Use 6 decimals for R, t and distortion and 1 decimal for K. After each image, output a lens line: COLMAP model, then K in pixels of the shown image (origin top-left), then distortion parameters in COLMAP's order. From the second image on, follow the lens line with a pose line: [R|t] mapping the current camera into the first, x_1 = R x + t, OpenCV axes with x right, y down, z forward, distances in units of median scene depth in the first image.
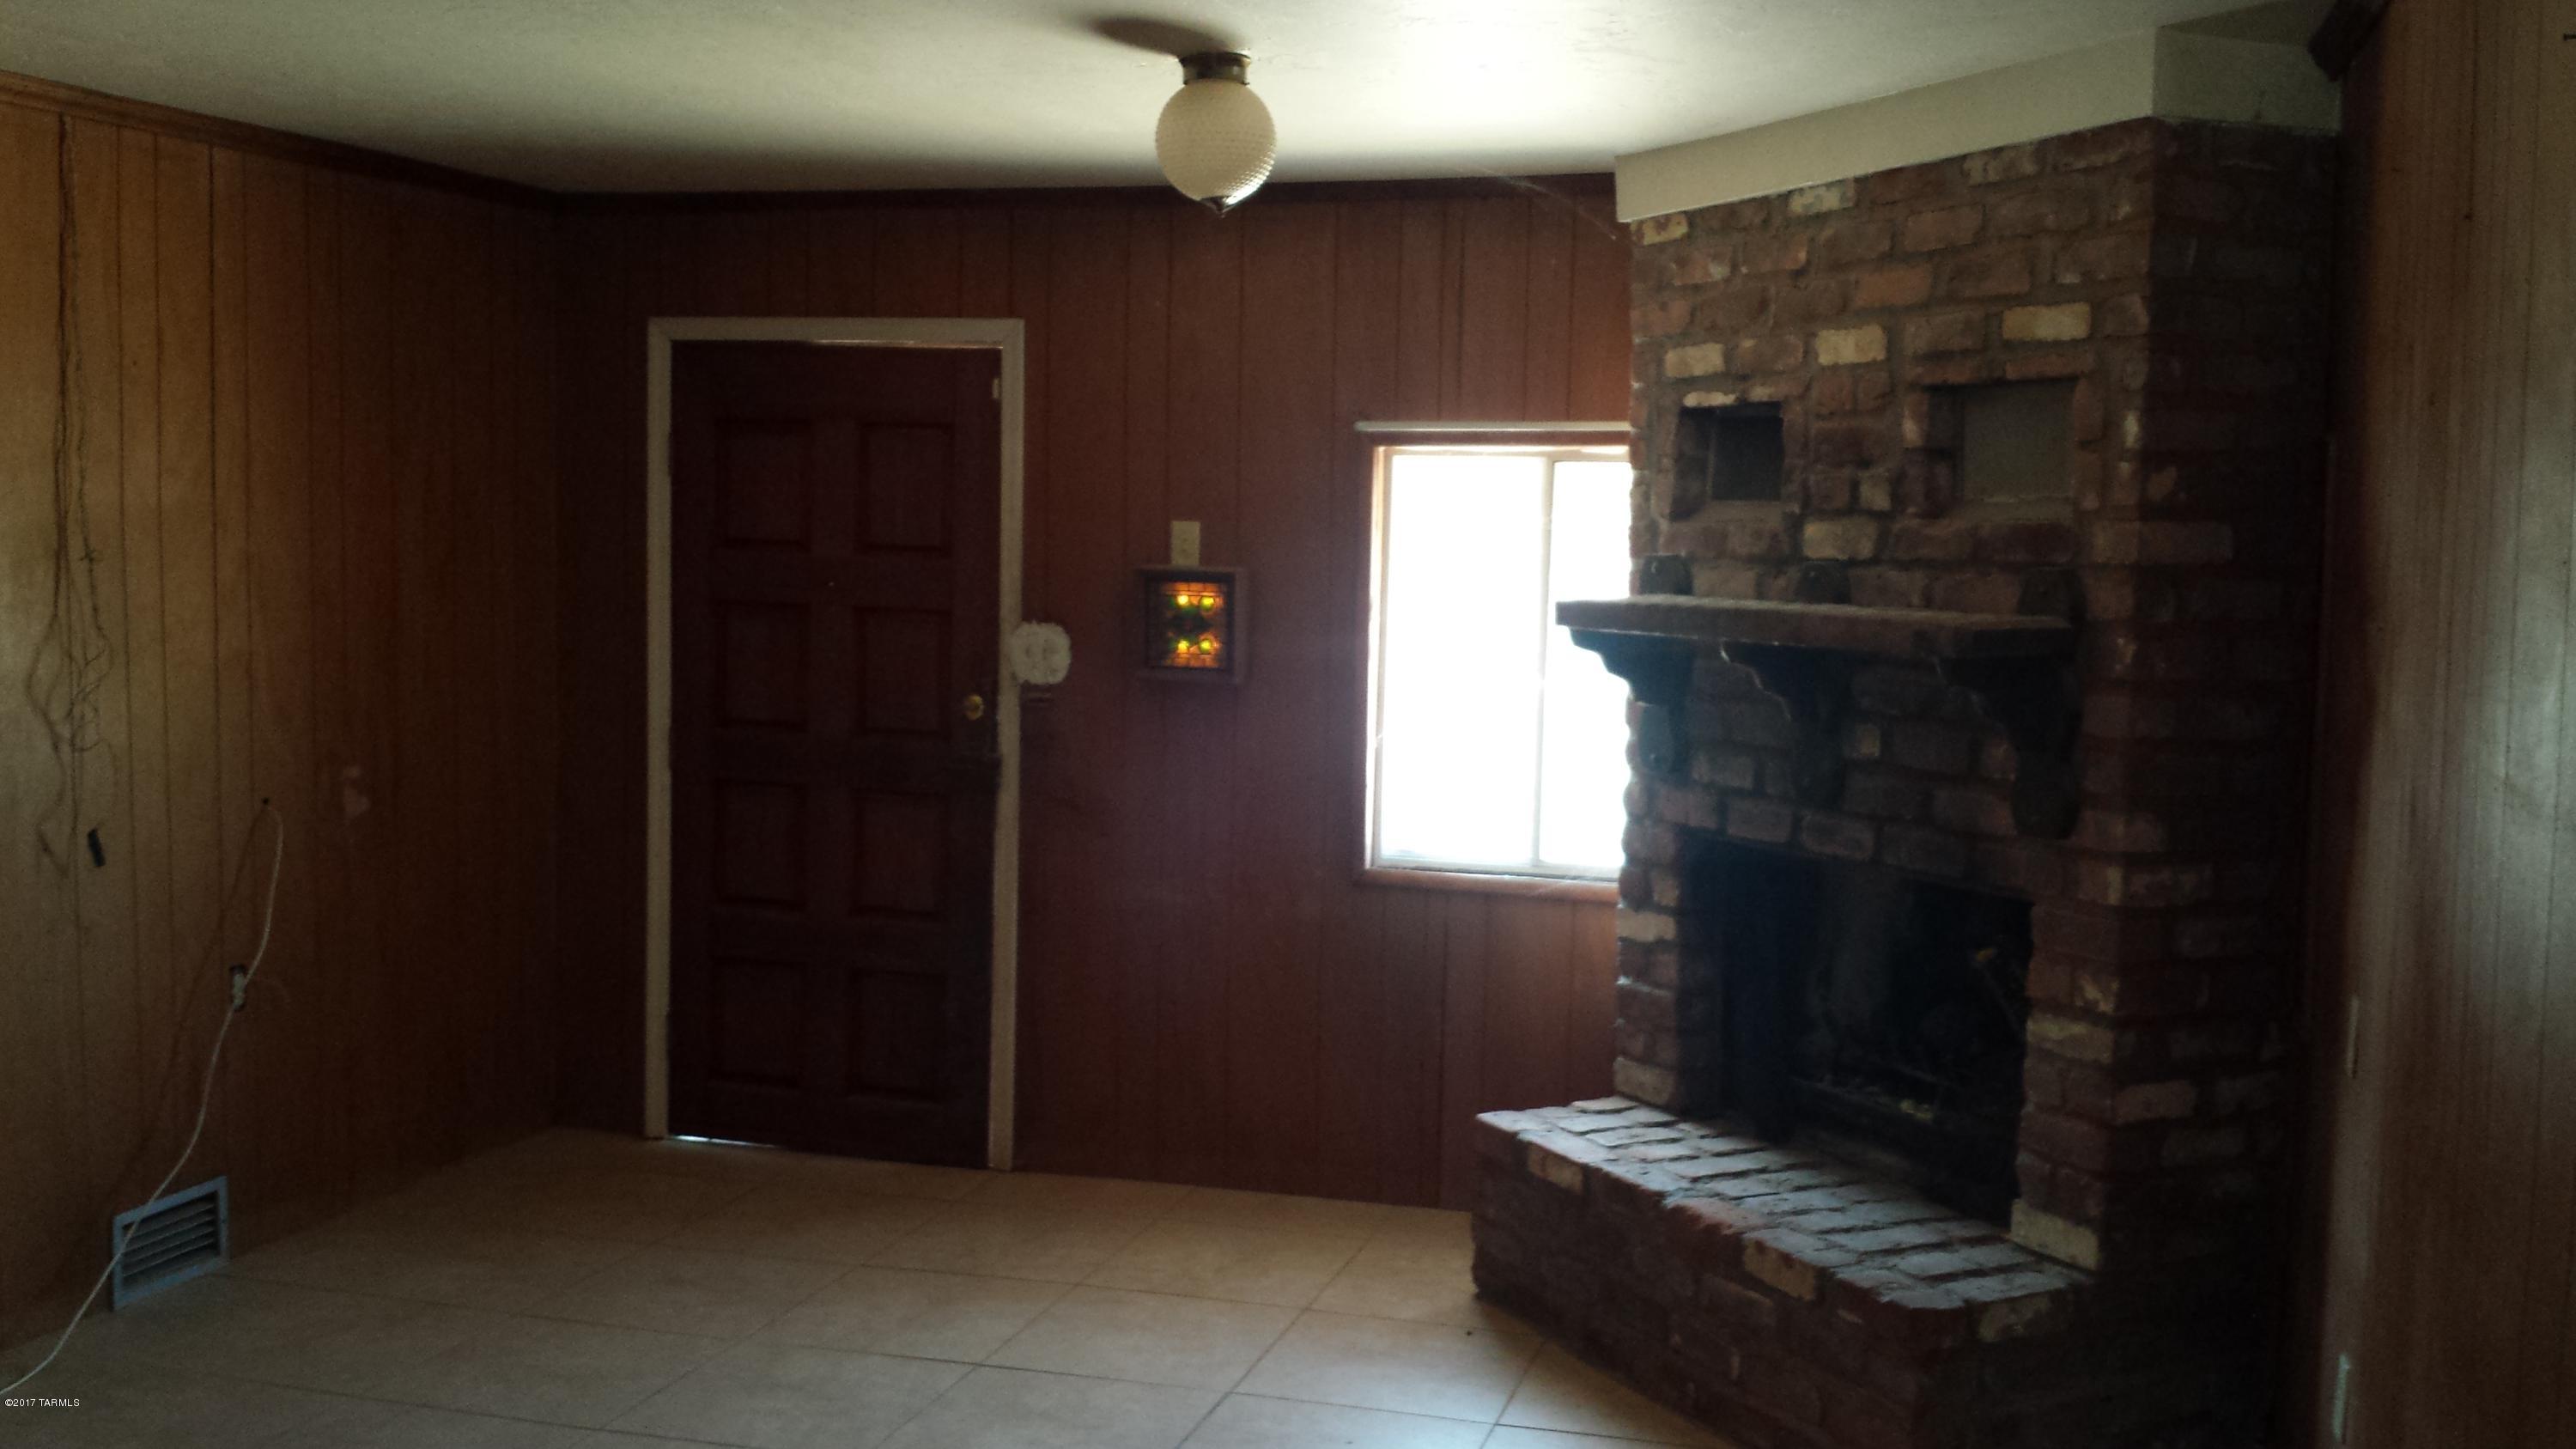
lens RADIAL K [[2378.6, 0, 1281.1], [0, 2378.6, 731.0], [0, 0, 1]] dist [0.018496, 0.000000]
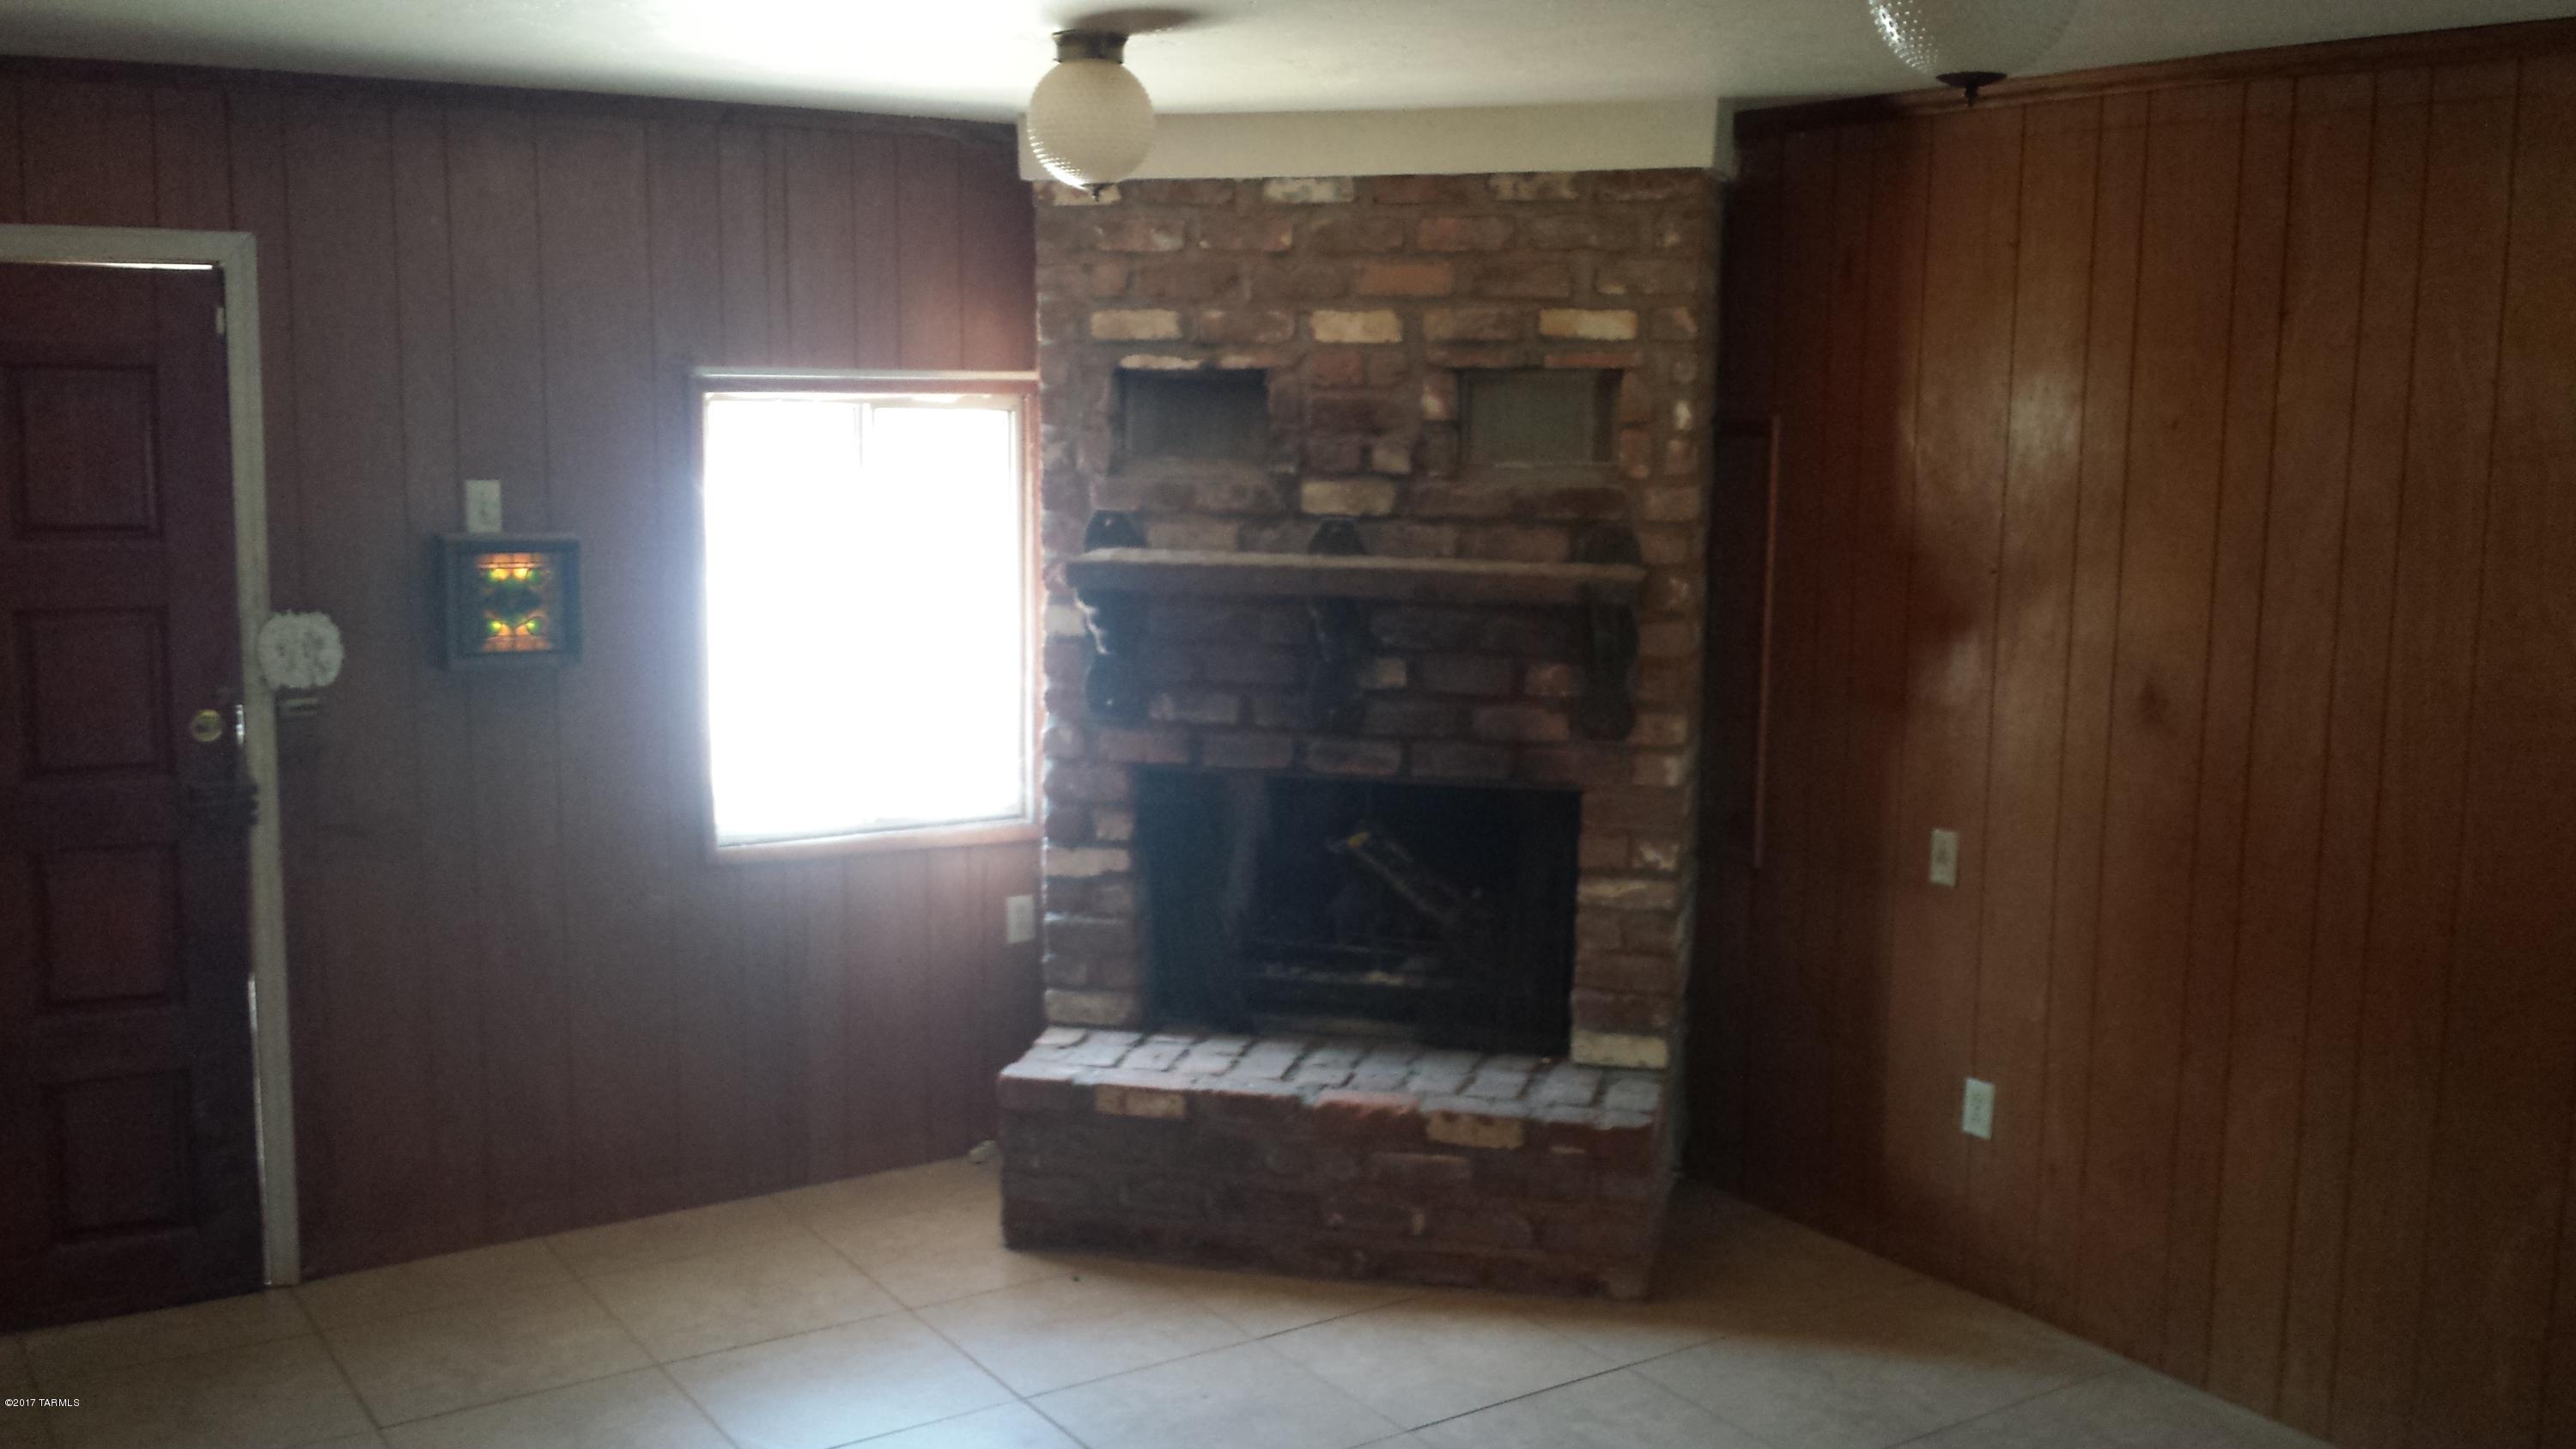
lens RADIAL K [[2378.6, 0, 1294.2], [0, 2378.6, 743.7], [0, 0, 1]] dist [0.018496, 0.000000]
pose [[0.641752, -0.123194, 0.756953, -0.674760], [0.062448, 0.992130, 0.108525, -0.091455], [-0.764366, -0.022376, 0.644395, 0.295153]]
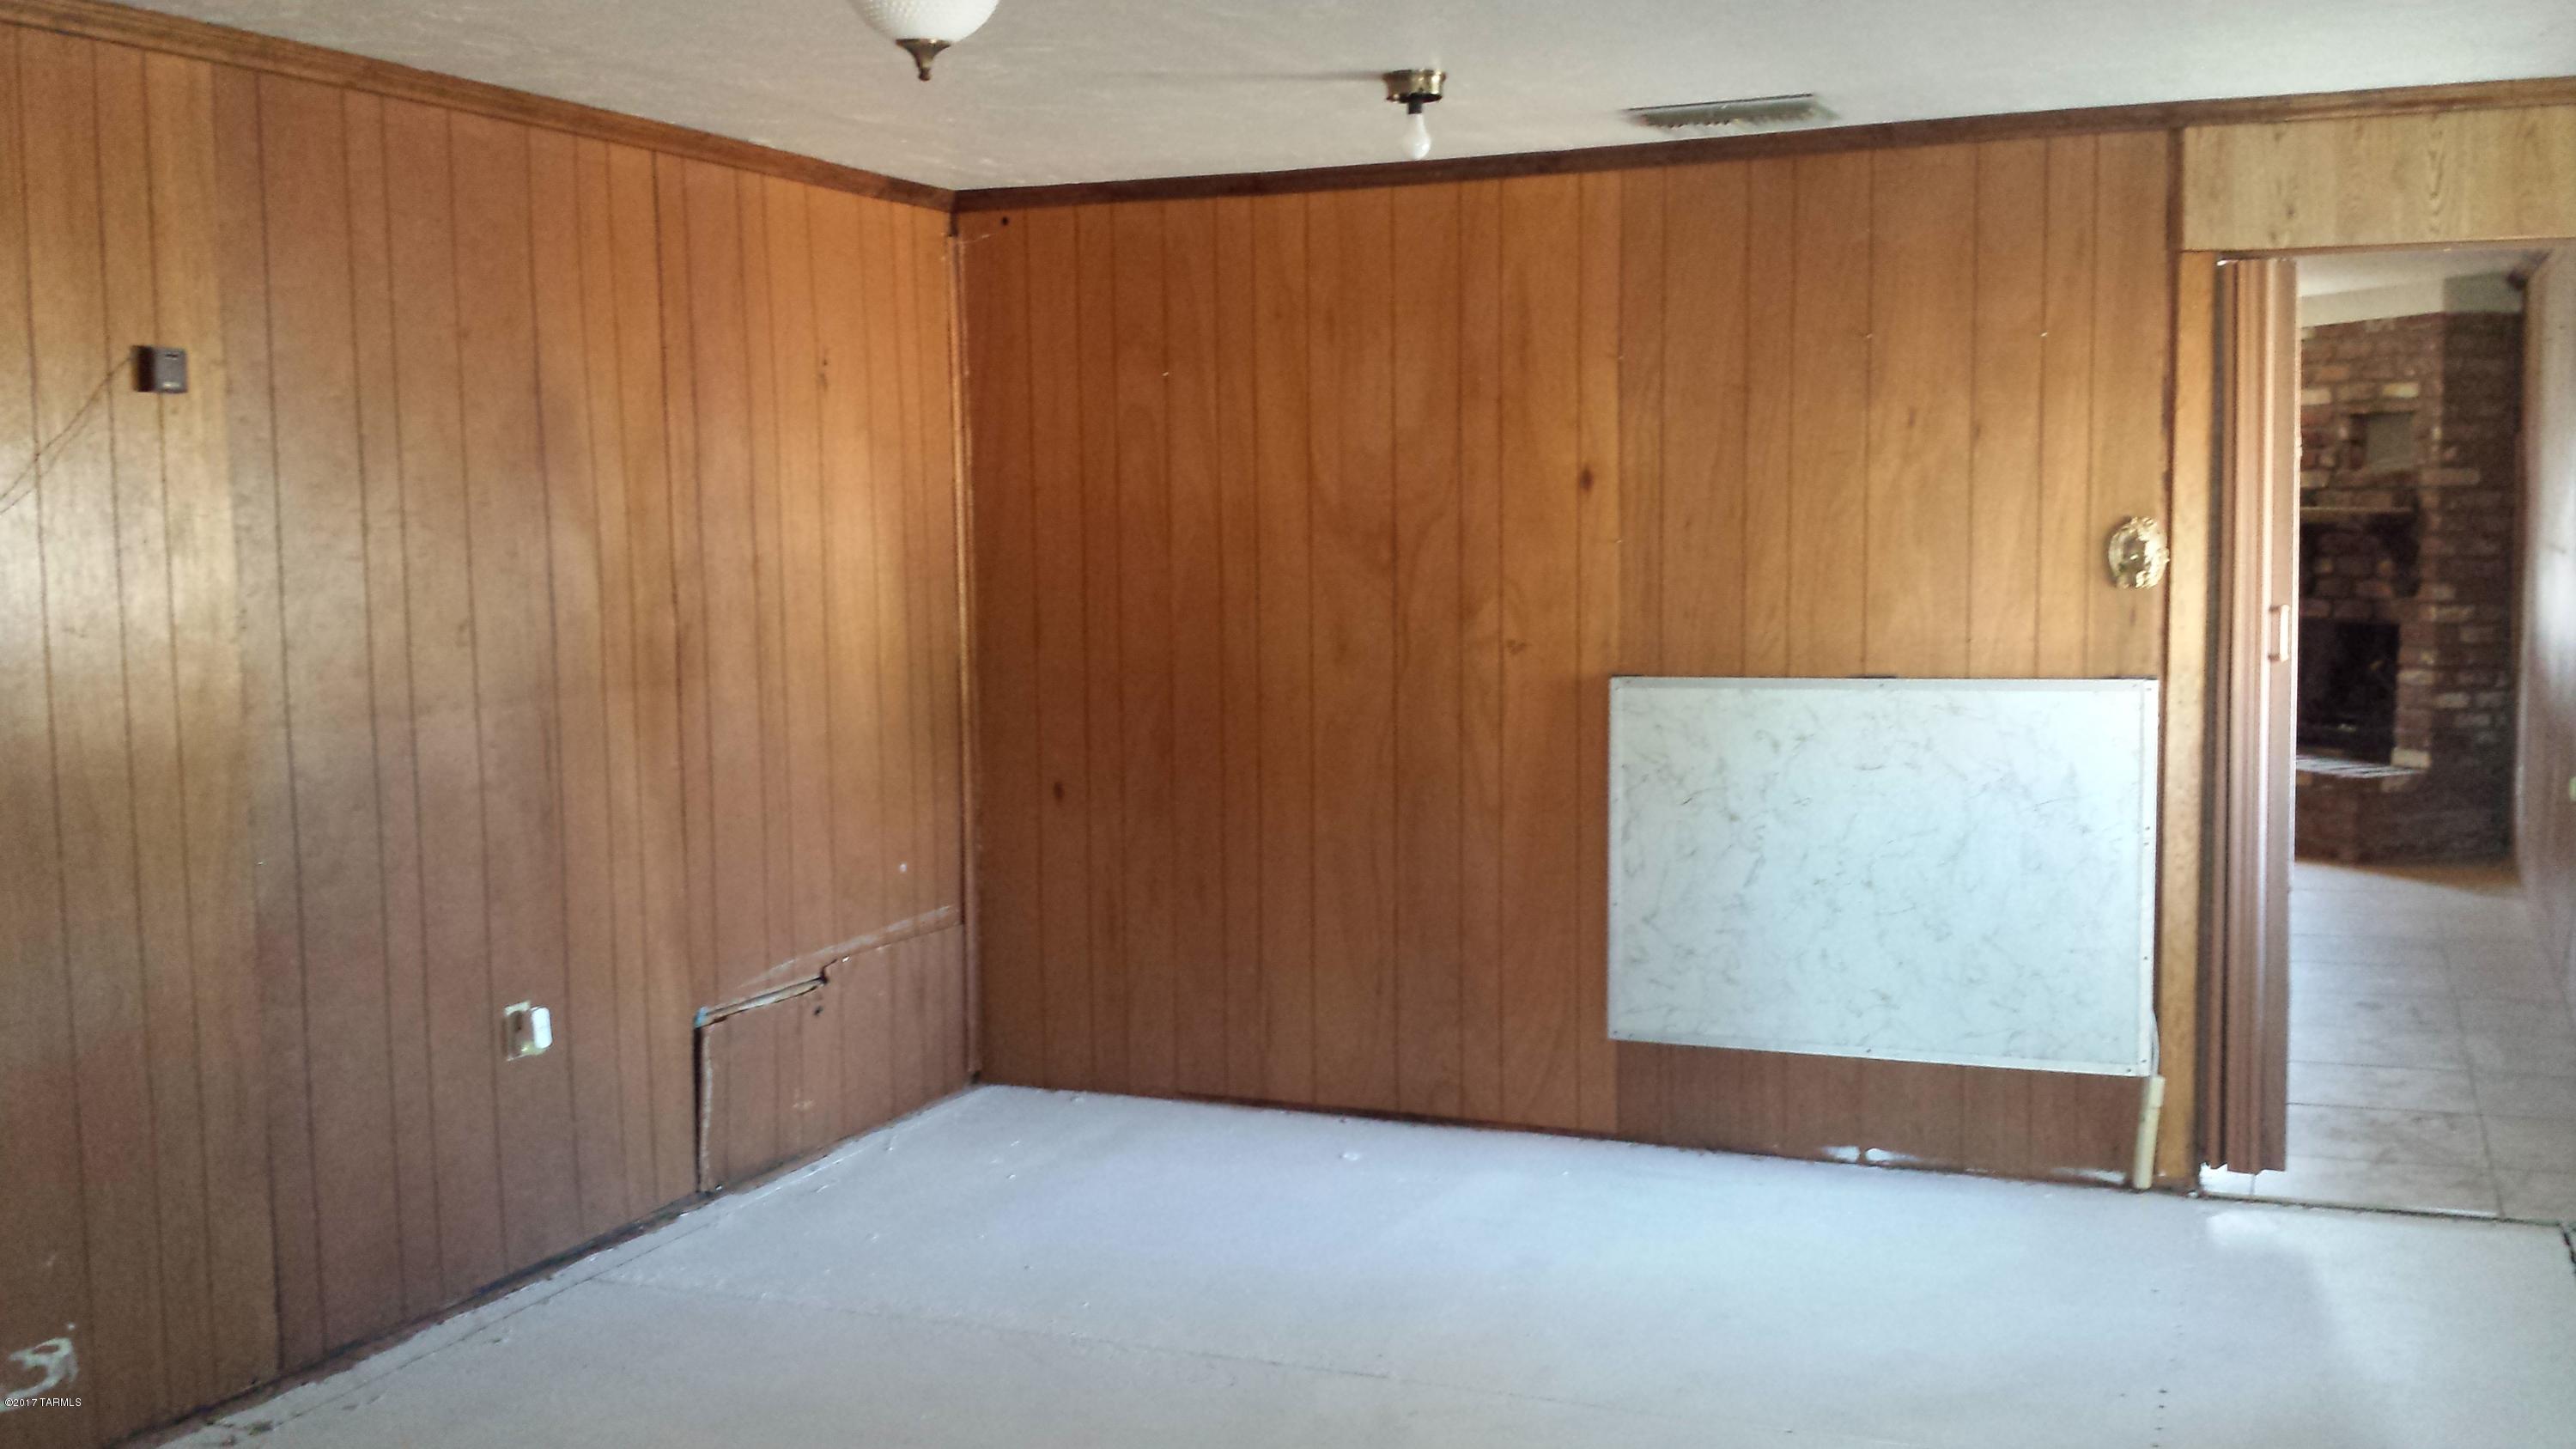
lens RADIAL K [[2378.6, 0, 1362.9], [0, 2378.6, 684.4], [0, 0, 1]] dist [0.018496, 0.000000]
pose [[0.993867, -0.021680, -0.108435, -0.453328], [0.022029, 0.999755, 0.002022, 0.098345], [0.108365, -0.004398, 0.994101, -1.468877]]
